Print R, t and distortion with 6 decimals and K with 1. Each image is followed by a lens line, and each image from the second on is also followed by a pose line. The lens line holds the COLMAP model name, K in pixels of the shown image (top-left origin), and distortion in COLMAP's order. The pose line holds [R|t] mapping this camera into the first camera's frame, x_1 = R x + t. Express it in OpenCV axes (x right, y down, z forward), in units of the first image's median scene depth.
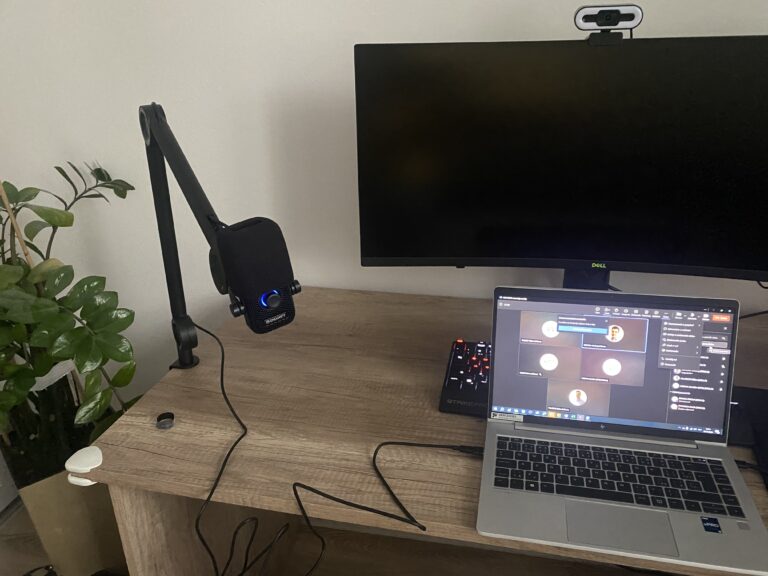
lens RADIAL K [[572.8, 0, 387.4], [0, 572.8, 287.1], [0, 0, 1]] dist [-0.012833, 0.005344]
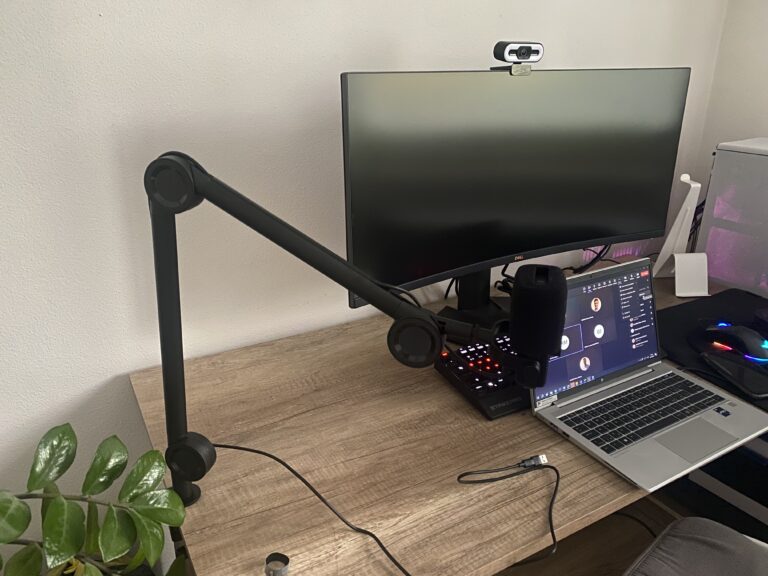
lens RADIAL K [[572.8, 0, 387.4], [0, 572.8, 287.8], [0, 0, 1]] dist [-0.012833, 0.005344]
pose [[0.752978, -0.233941, 0.615057, -0.703668], [0.243893, 0.967320, 0.069342, -0.151971], [-0.611179, 0.097795, 0.785428, 0.290898]]
